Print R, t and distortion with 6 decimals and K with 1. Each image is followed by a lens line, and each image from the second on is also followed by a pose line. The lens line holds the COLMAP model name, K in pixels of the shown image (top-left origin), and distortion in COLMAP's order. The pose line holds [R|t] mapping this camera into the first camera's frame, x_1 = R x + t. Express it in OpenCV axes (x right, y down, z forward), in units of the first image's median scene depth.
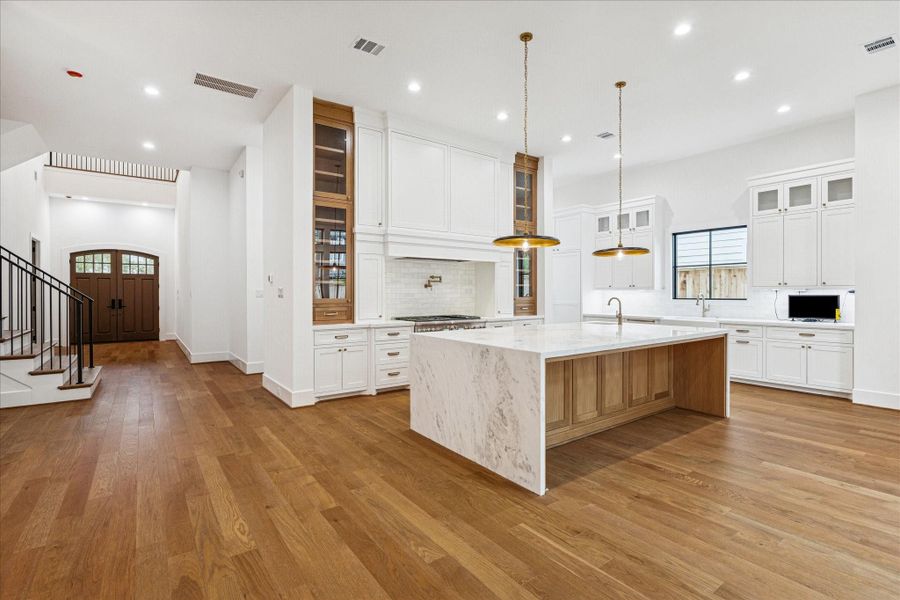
lens RADIAL K [[424.4, 0, 452.7], [0, 424.4, 296.3], [0, 0, 1]] dist [0.000023, -0.000091]
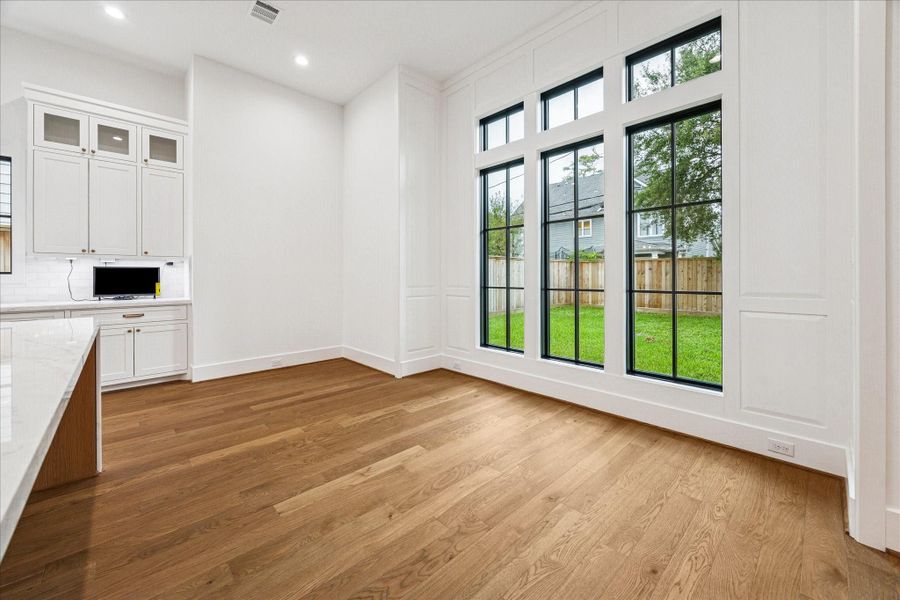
lens RADIAL K [[352.2, 0, 451.4], [0, 352.2, 275.6], [0, 0, 1]] dist [-0.000288, -0.000095]
pose [[-0.130169, 0.001958, 0.991490, 0.196962], [0.008051, 0.999967, -0.000918, 0.042439], [-0.991459, 0.007863, -0.130181, 1.011458]]
